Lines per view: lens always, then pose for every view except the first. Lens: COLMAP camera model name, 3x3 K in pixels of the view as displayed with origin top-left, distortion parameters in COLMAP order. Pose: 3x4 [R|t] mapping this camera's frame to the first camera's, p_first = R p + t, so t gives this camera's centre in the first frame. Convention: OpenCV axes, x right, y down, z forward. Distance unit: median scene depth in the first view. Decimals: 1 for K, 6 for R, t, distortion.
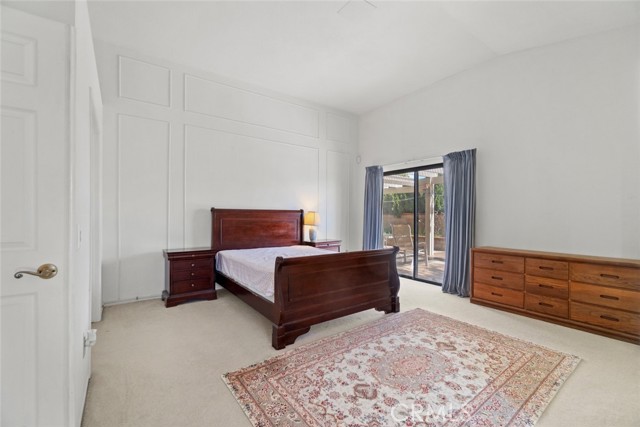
lens RADIAL K [[275.6, 0, 317.2], [0, 275.6, 214.7], [0, 0, 1]] dist [-0.002424, -0.000686]
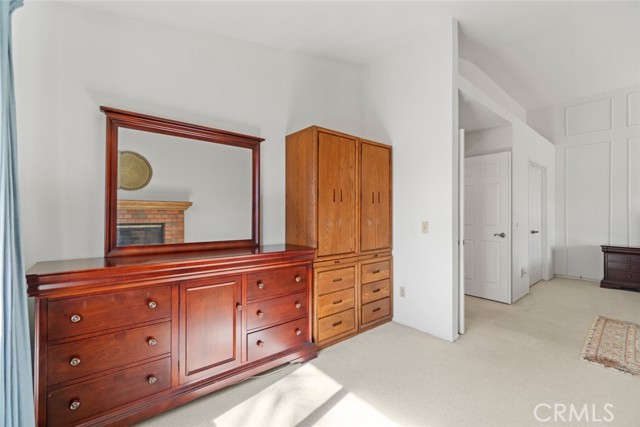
lens RADIAL K [[275.6, 0, 317.6], [0, 275.6, 216.6], [0, 0, 1]] dist [-0.002424, -0.000686]
pose [[0.066578, -0.003373, -0.997776, 0.905483], [-0.000860, 0.999994, -0.003438, 0.008263], [0.997781, 0.001087, 0.066575, -0.585337]]
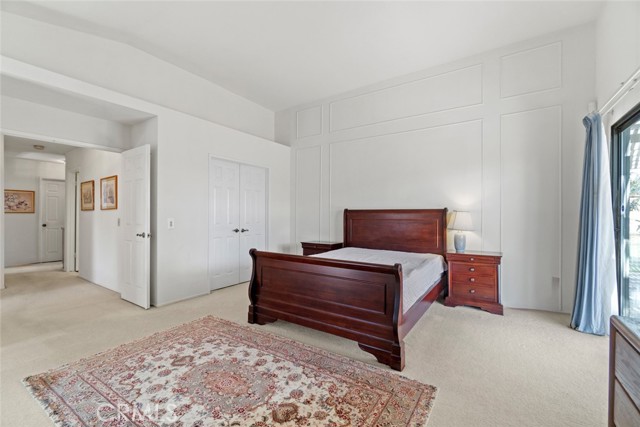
lens RADIAL K [[275.6, 0, 319.0], [0, 275.6, 216.3], [0, 0, 1]] dist [-0.002424, -0.000686]
pose [[0.349403, 0.008314, -0.936936, 1.089183], [-0.005616, 0.999961, 0.006779, -0.003169], [0.936956, 0.002893, 0.349436, 0.819307]]
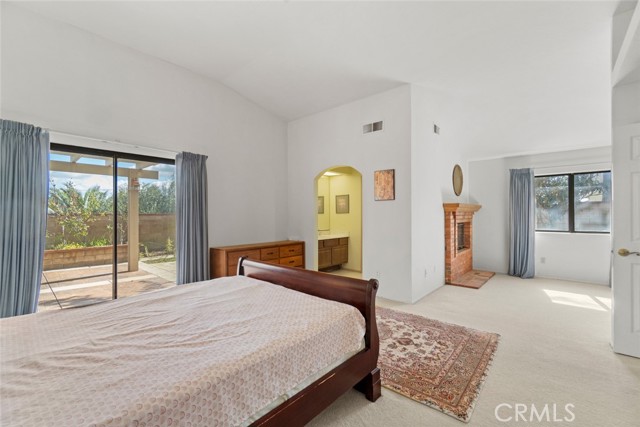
lens RADIAL K [[275.6, 0, 316.6], [0, 275.6, 213.6], [0, 0, 1]] dist [-0.002424, -0.000686]
pose [[-0.217171, -0.003153, 0.976128, -0.841020], [-0.000388, 0.999995, 0.003144, -0.037198], [-0.976133, 0.000304, -0.217171, 1.289813]]
